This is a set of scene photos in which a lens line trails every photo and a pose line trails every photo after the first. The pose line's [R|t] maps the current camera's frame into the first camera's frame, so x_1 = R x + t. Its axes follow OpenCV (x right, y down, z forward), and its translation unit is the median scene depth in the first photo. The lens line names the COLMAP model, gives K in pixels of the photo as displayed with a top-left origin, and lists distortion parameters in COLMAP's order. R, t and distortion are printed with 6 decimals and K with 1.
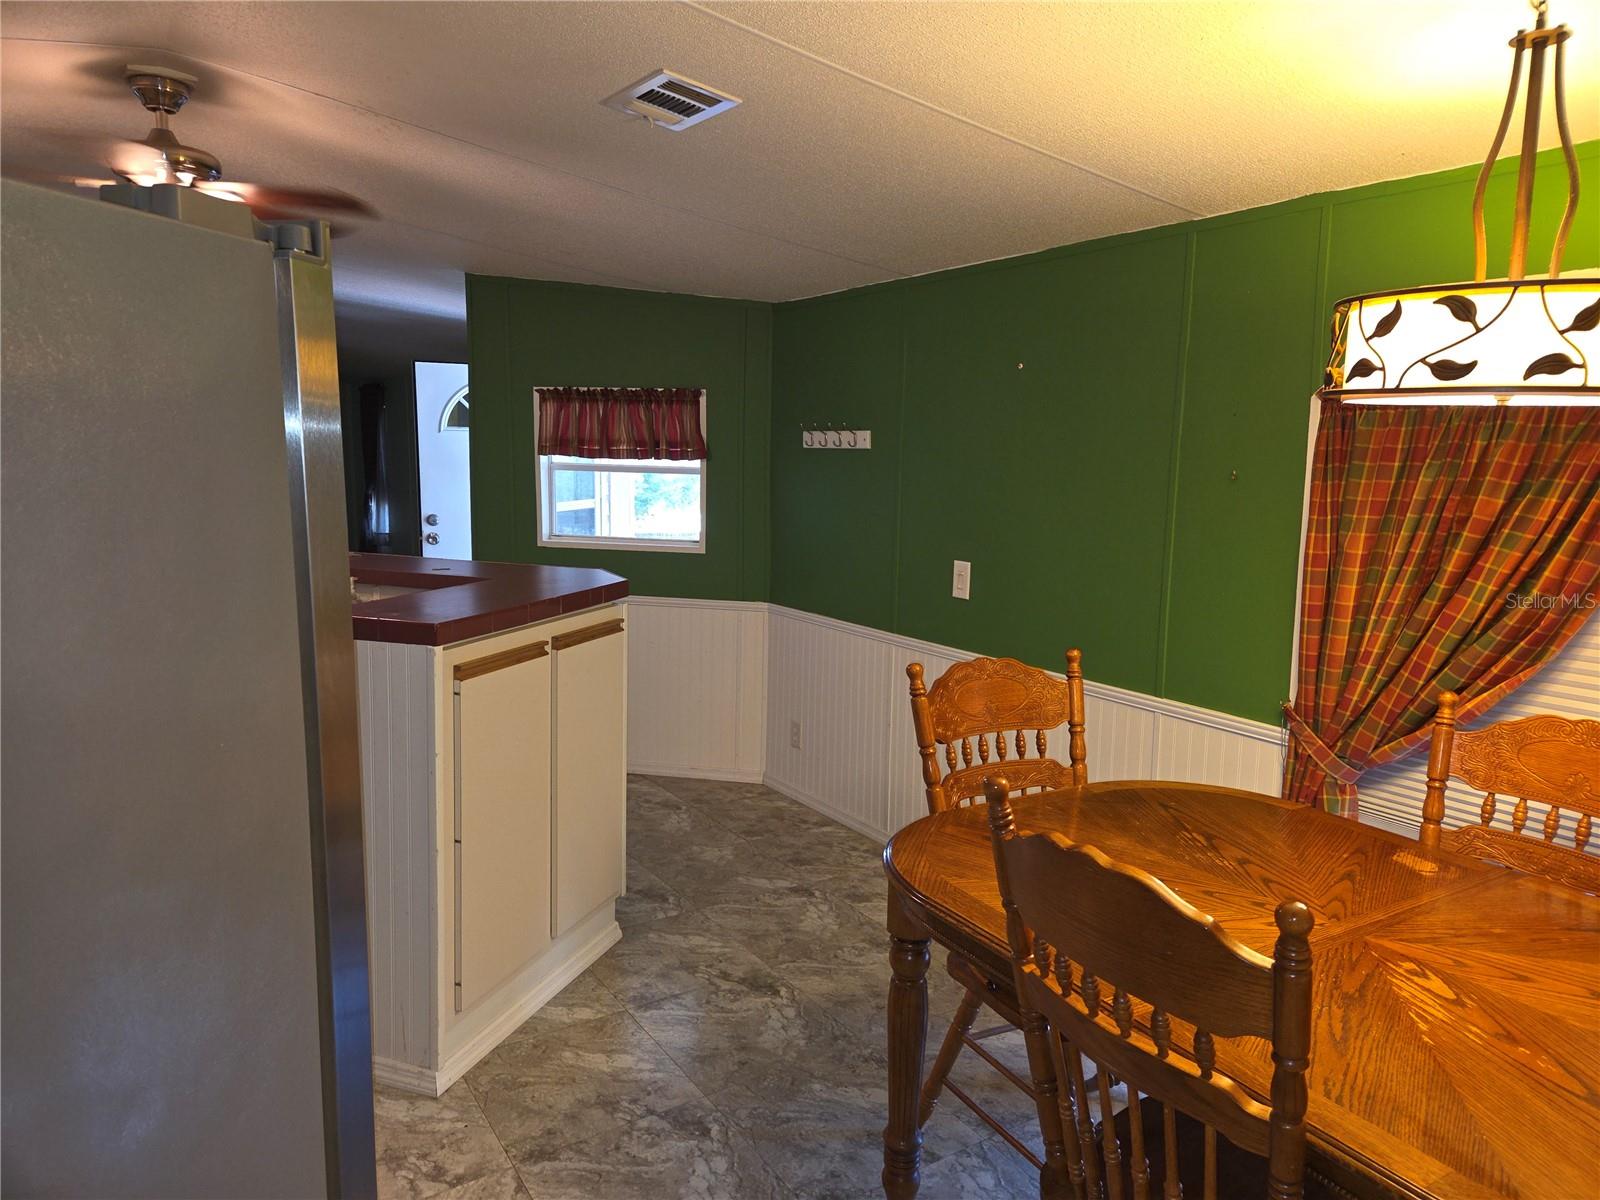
lens RADIAL K [[1092.4, 0, 800.0], [0, 1092.4, 600.0], [0, 0, 1]] dist [0.045436, -0.003487]
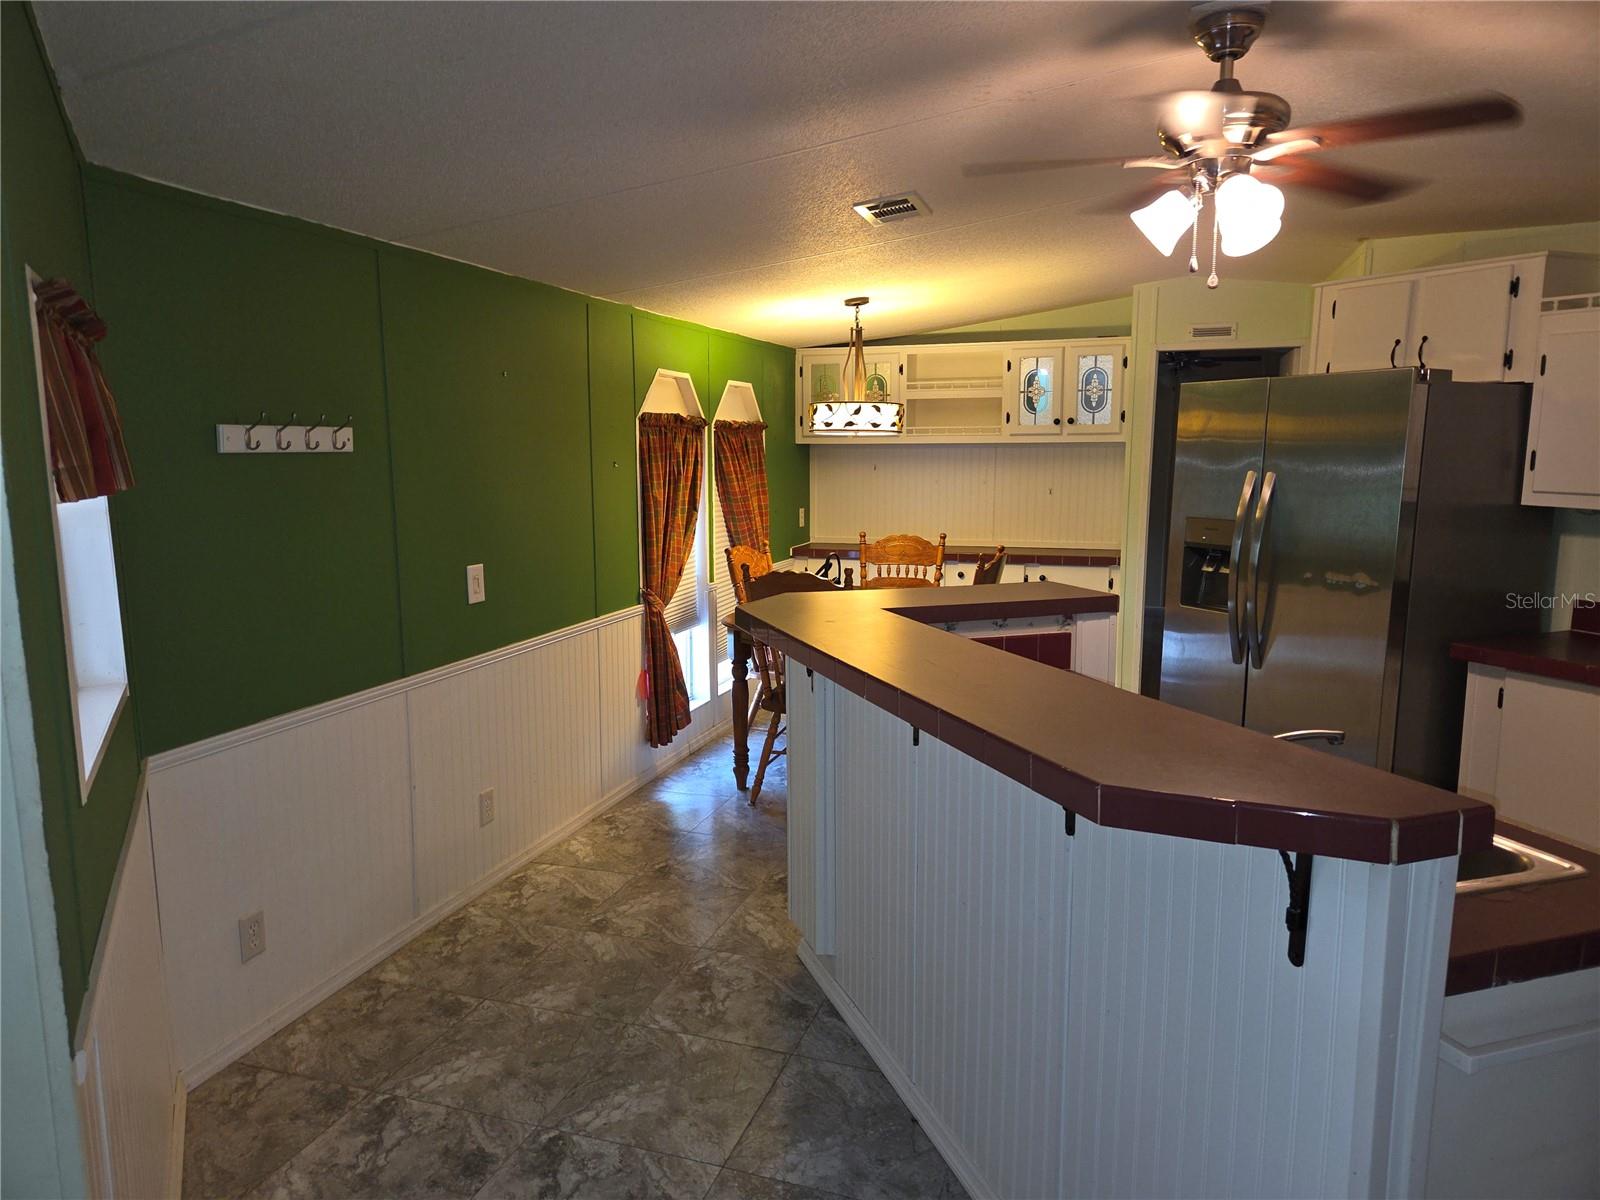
lens RADIAL K [[1092.4, 0, 800.0], [0, 1092.4, 600.0], [0, 0, 1]] dist [0.045436, -0.003487]
pose [[-0.639290, -0.124299, 0.758853, -0.708839], [0.094900, 0.966552, 0.238268, -0.190091], [-0.763087, 0.224337, -0.606111, 1.241329]]
